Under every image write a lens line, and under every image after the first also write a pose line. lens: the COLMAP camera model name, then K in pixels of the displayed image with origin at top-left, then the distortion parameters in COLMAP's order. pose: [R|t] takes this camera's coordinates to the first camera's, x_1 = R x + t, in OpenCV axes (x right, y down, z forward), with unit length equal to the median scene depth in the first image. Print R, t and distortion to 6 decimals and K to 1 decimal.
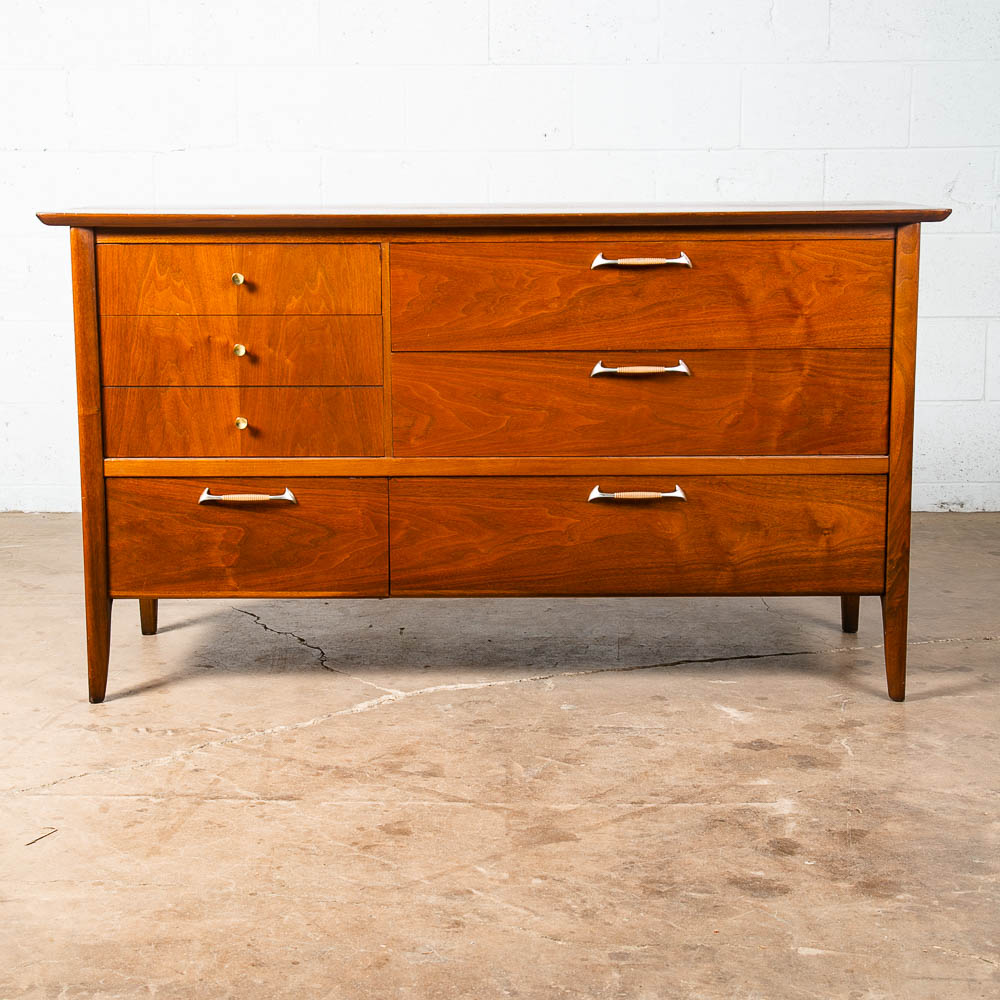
lens RADIAL K [[1889.3, 0, 497.9], [0, 1889.3, 495.1], [0, 0, 1]] dist [0.087935, 0.000000]
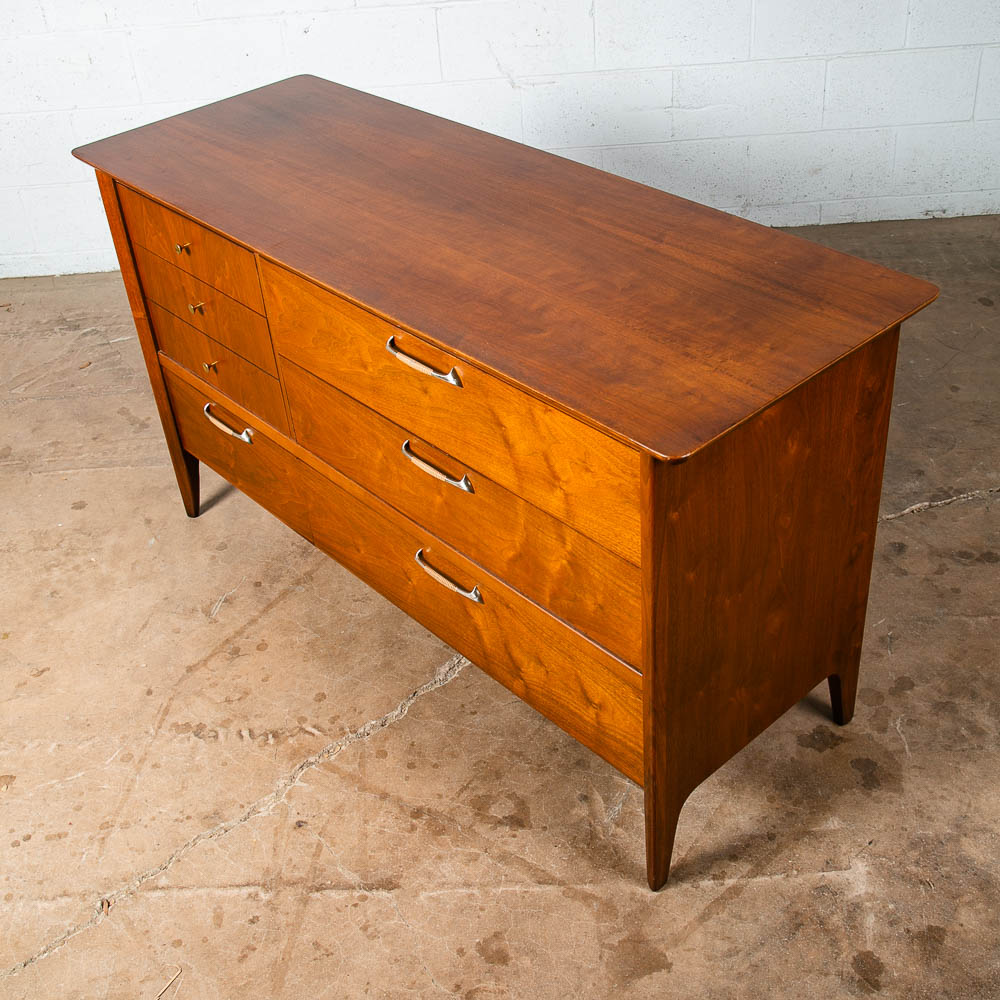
lens RADIAL K [[1258.7, 0, 513.2], [0, 1258.7, 471.2], [0, 0, 1]] dist [-0.033238, 0.000000]
pose [[0.997661, -0.063803, -0.024536, -0.008251], [0.068184, 0.903194, 0.423782, -0.325480], [-0.004877, -0.424463, 0.905432, 0.440879]]
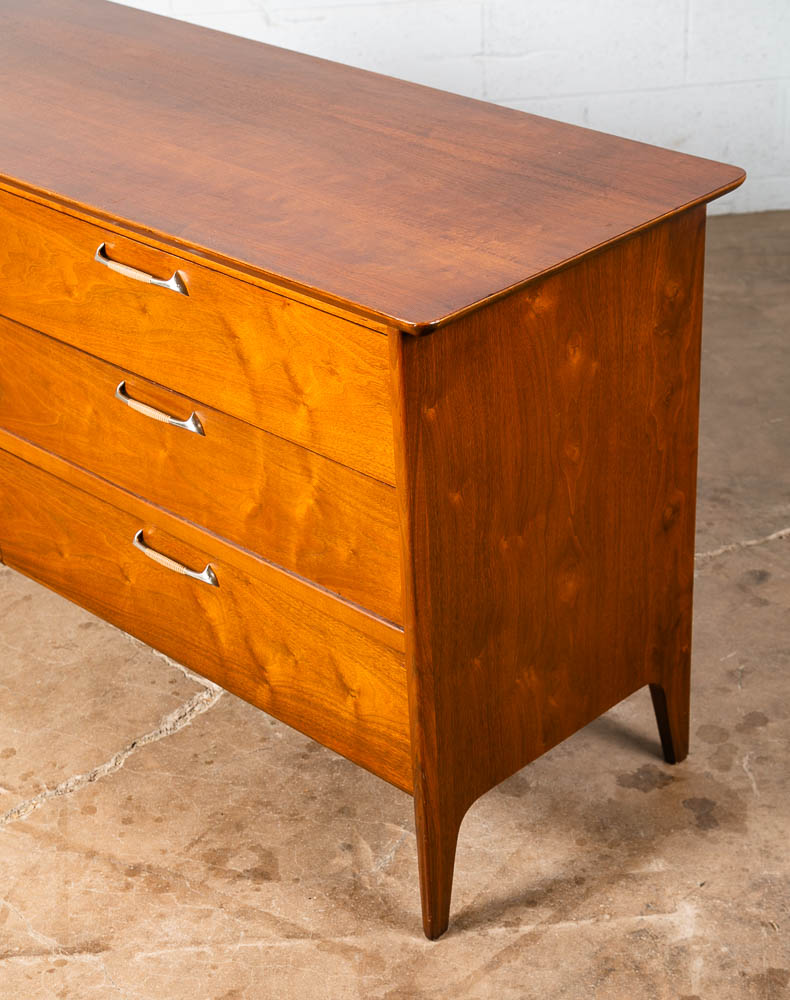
lens RADIAL K [[1942.9, 0, 404.9], [0, 1942.9, 556.2], [0, 0, 1]] dist [0.221451, 0.000000]
pose [[0.996925, -0.070797, 0.033580, 0.008090], [0.054635, 0.935242, 0.349767, -0.281242], [-0.056168, -0.346857, 0.936235, 0.231399]]
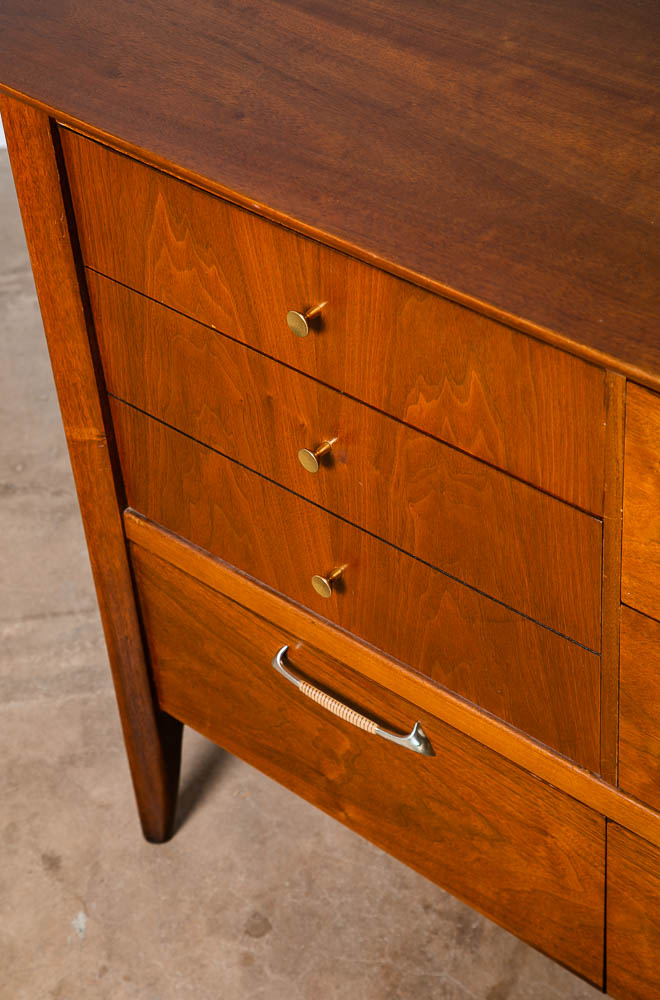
lens RADIAL K [[2112.5, 0, 326.3], [0, 2112.5, 506.0], [0, 0, 1]] dist [0.290255, 0.000000]
pose [[0.989717, -0.133157, 0.052246, -0.243081], [0.087406, 0.852118, 0.515998, -0.354364], [-0.113229, -0.506126, 0.854995, 0.744493]]
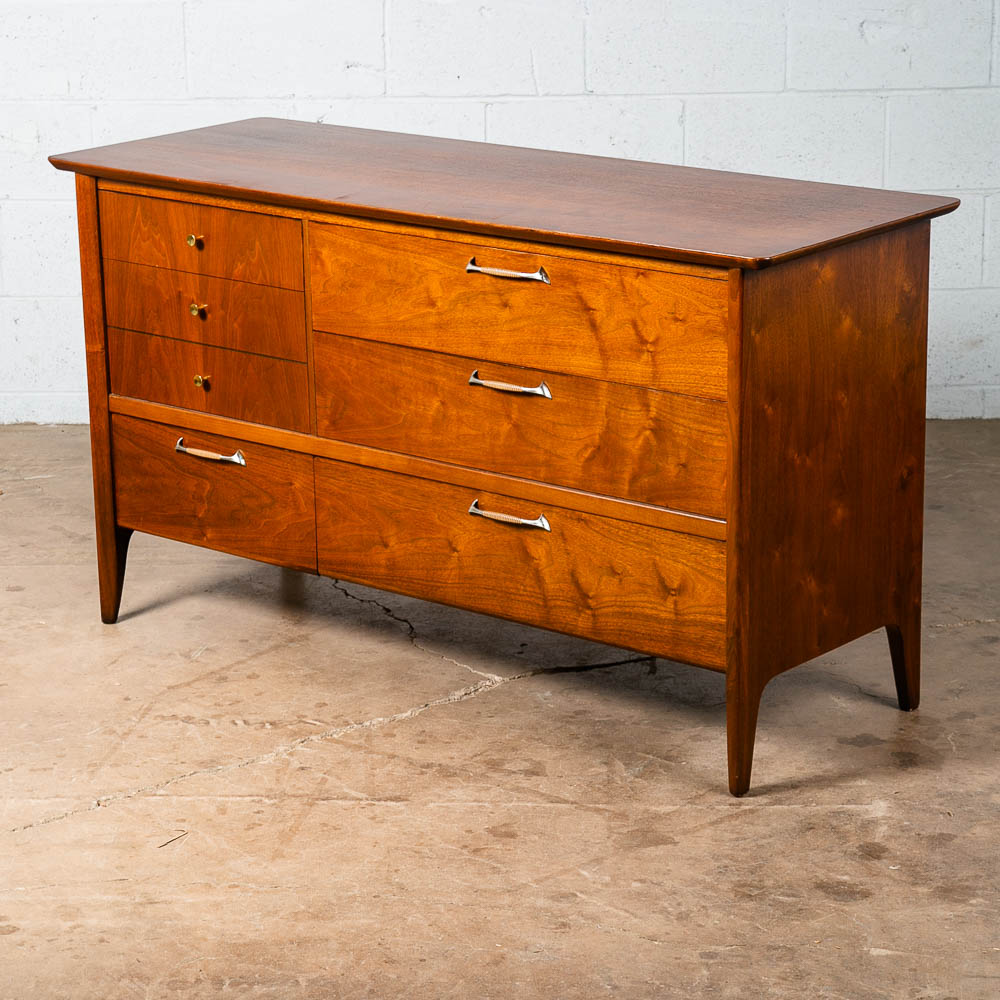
lens RADIAL K [[2958.5, 0, 492.2], [0, 2958.5, 508.2], [0, 0, 1]] dist [0.388105, 0.000000]
pose [[0.987990, -0.056382, 0.143863, -0.302569], [0.041236, 0.993492, 0.106172, -0.162322], [-0.148913, -0.098965, 0.983886, -0.538211]]
